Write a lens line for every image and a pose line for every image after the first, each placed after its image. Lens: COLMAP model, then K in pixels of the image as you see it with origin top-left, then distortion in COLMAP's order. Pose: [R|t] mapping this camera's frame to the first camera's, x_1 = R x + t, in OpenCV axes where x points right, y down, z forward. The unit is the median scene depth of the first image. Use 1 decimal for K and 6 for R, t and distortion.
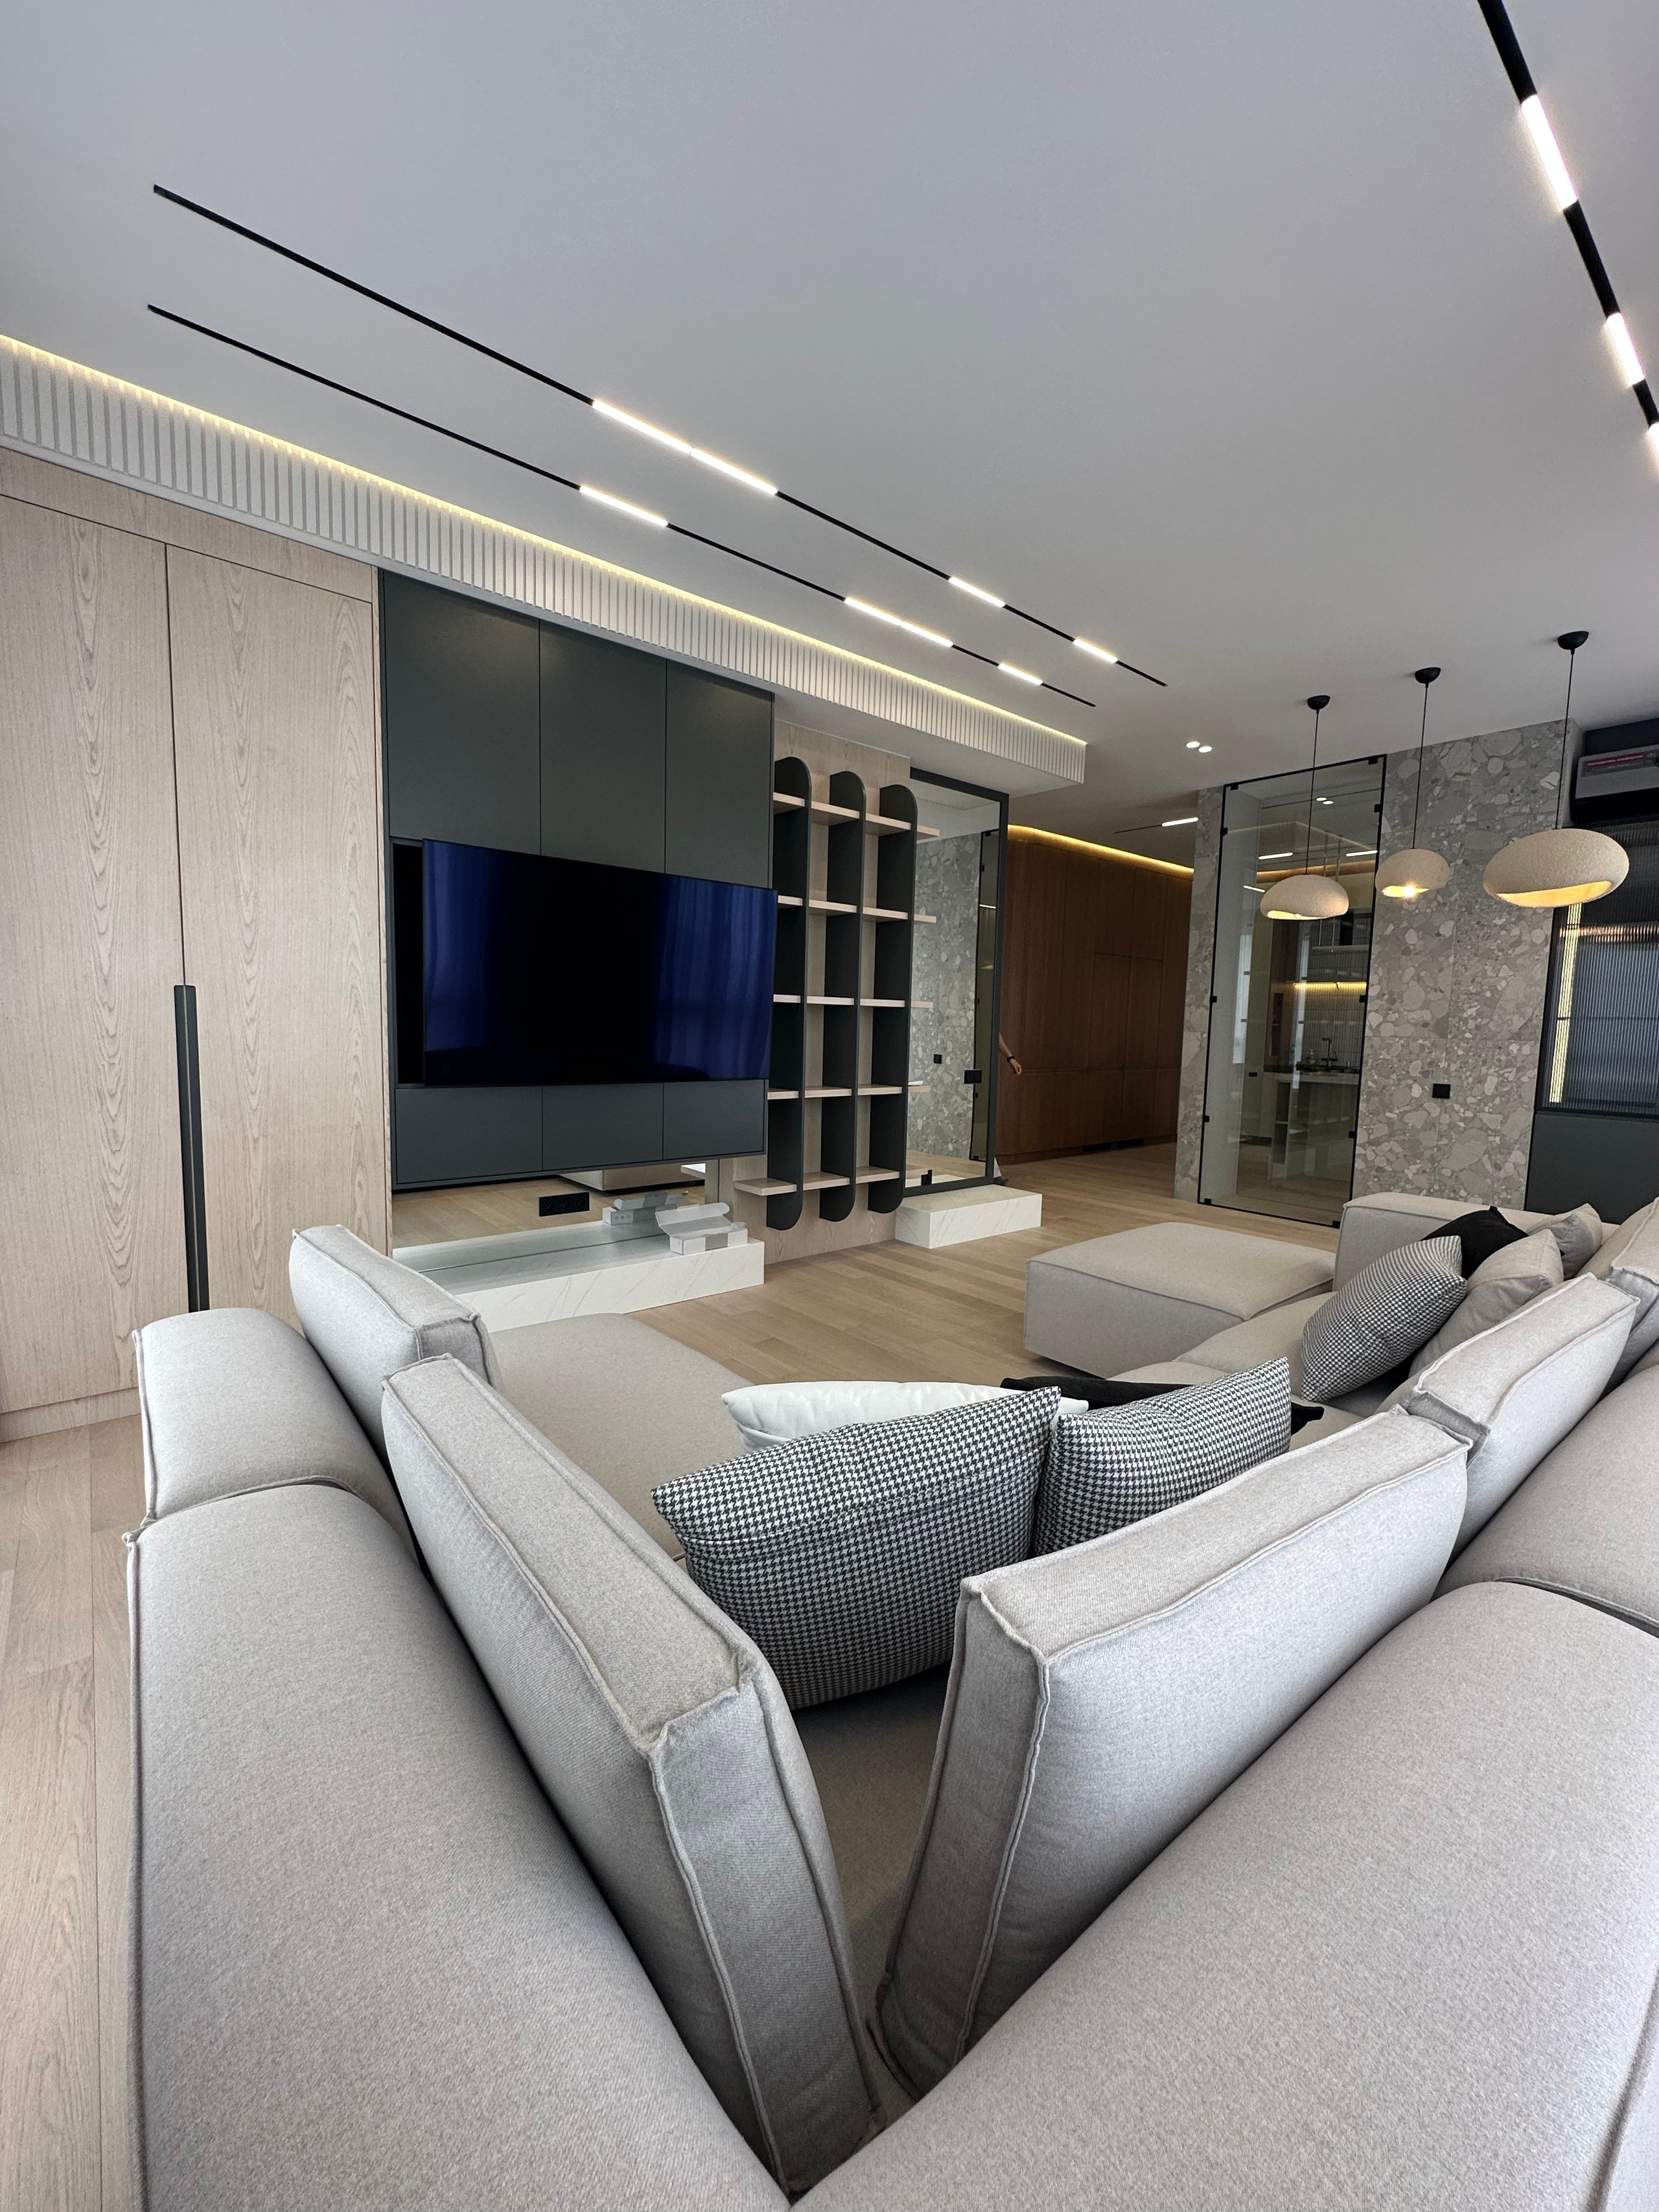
lens RADIAL K [[882.2, 0, 823.8], [0, 882.2, 1107.3], [0, 0, 1]] dist [-0.005622, 0.001575]
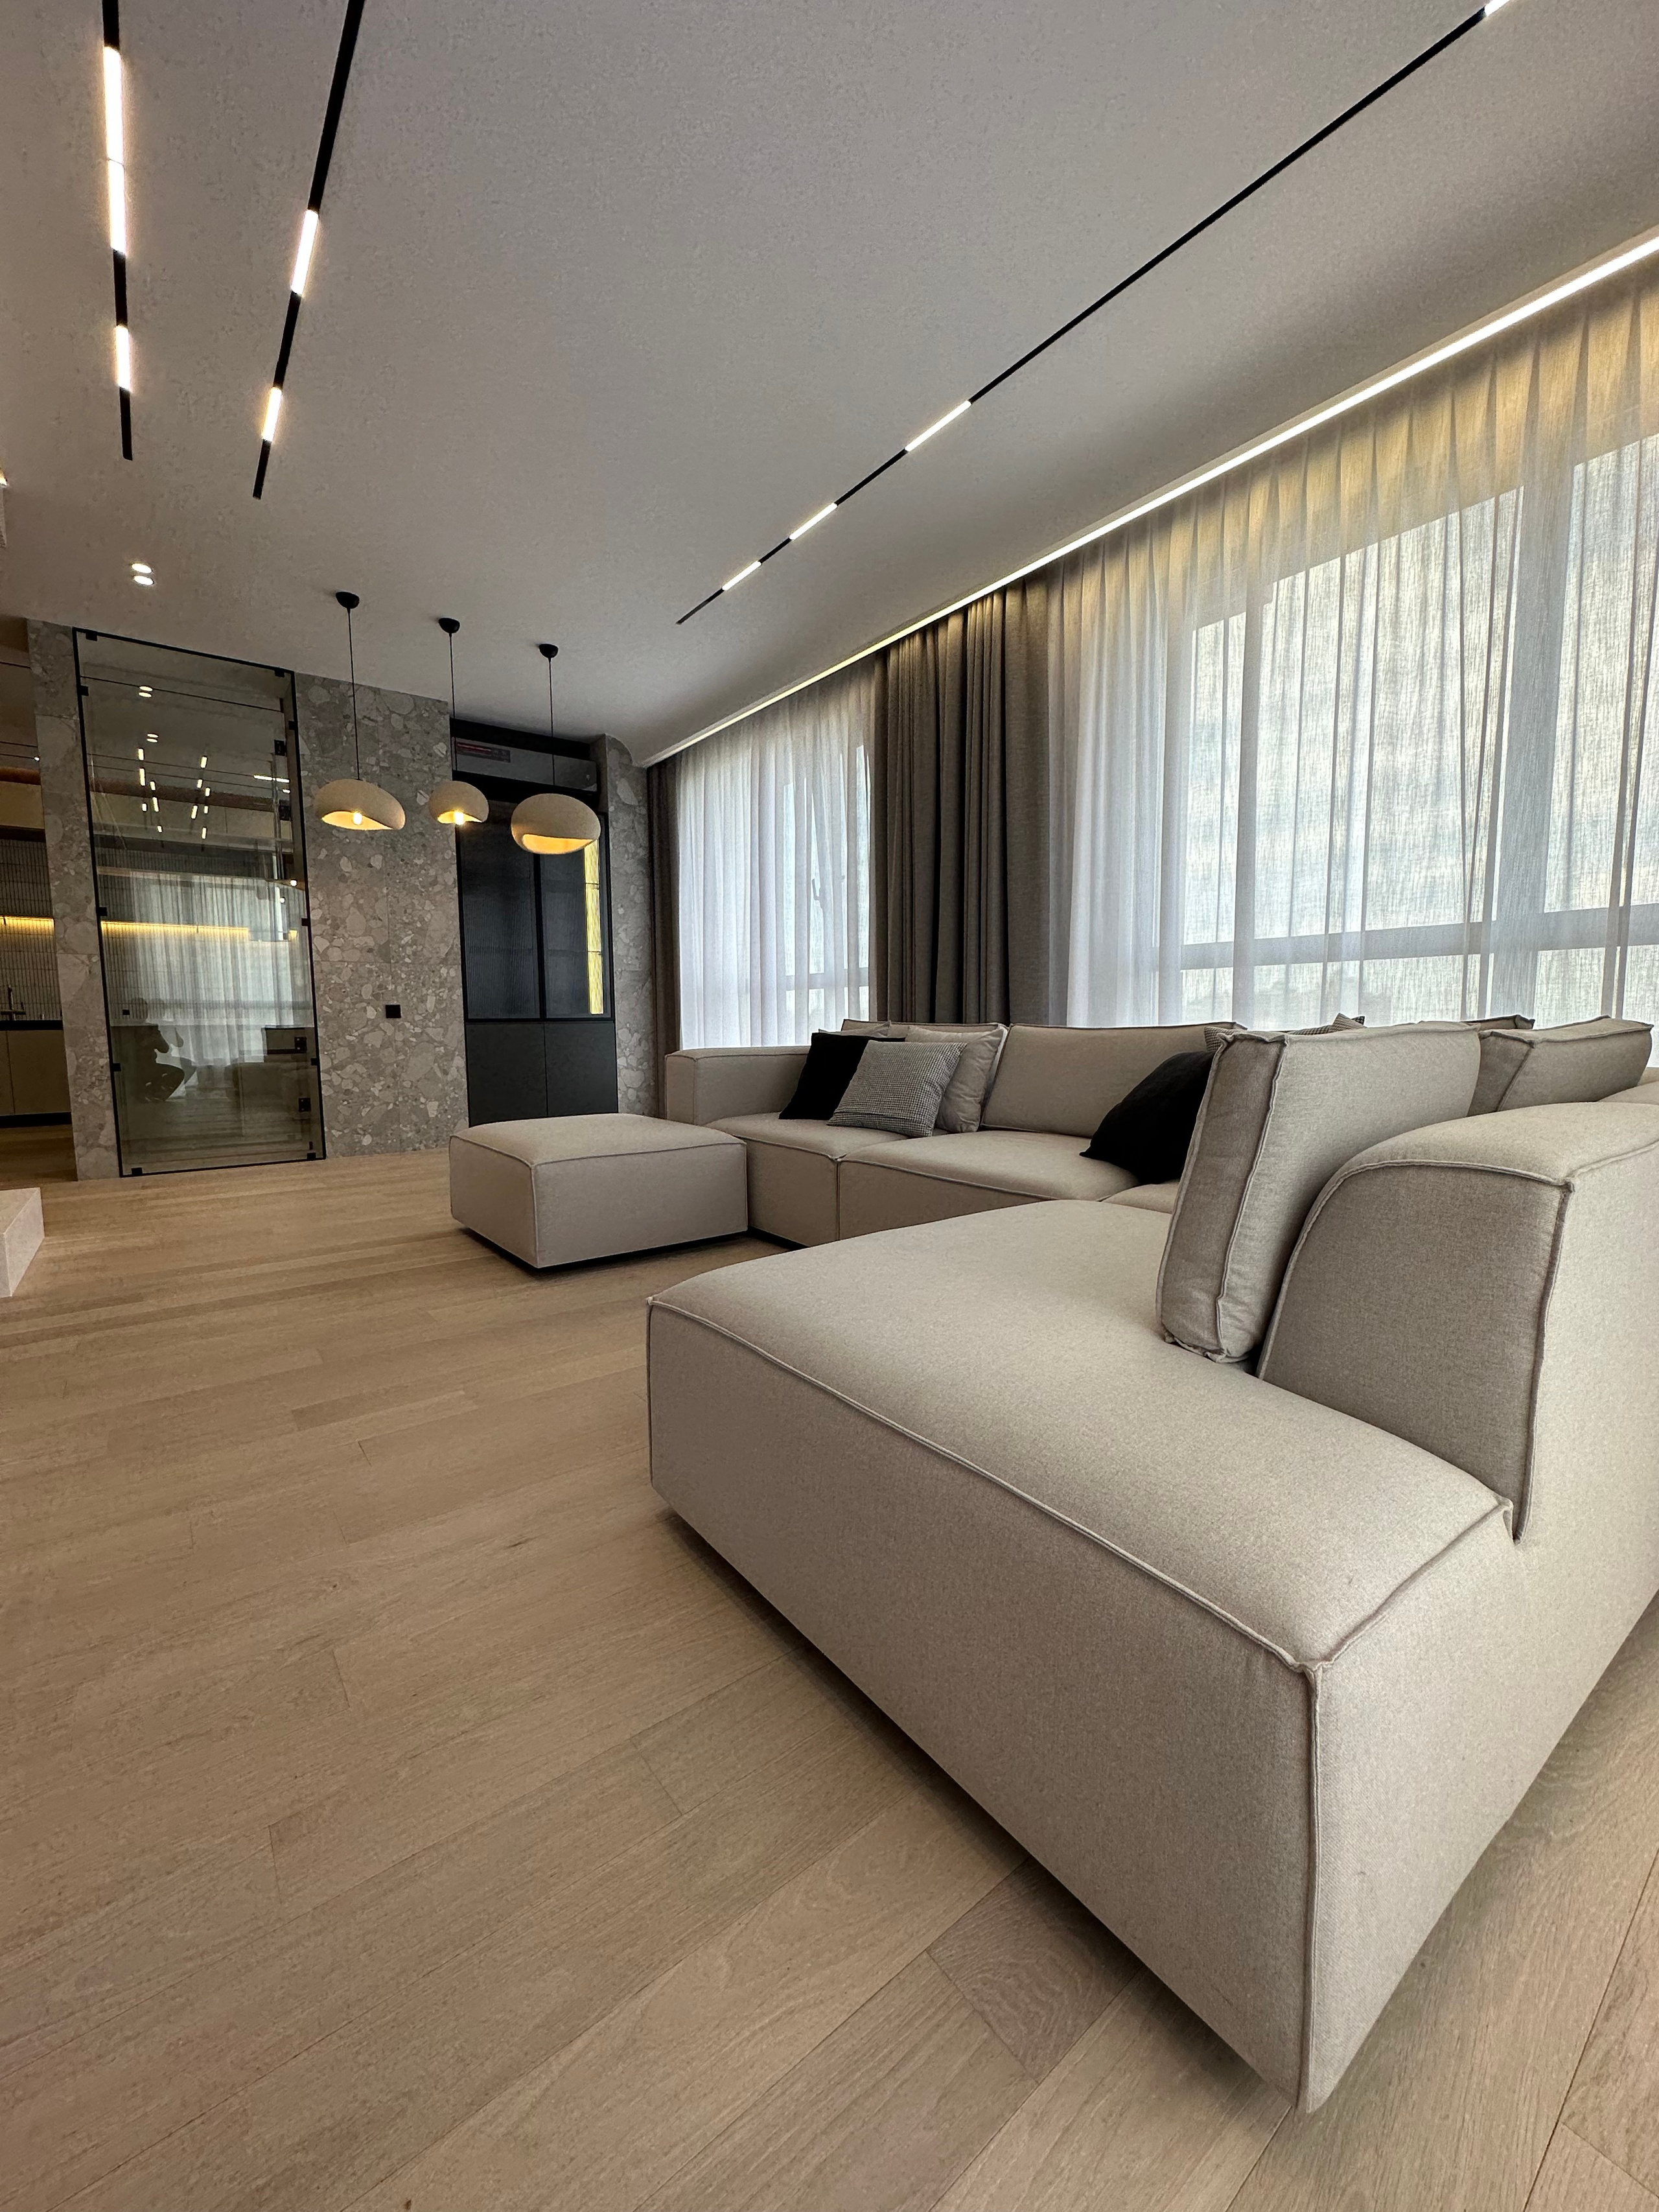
lens RADIAL K [[882.2, 0, 829.8], [0, 882.2, 1107.9], [0, 0, 1]] dist [-0.005622, 0.001575]
pose [[0.040330, -0.123779, 0.991490, -0.387493], [0.106022, 0.987225, 0.118934, 0.027935], [-0.993546, 0.100323, 0.052938, 0.414824]]
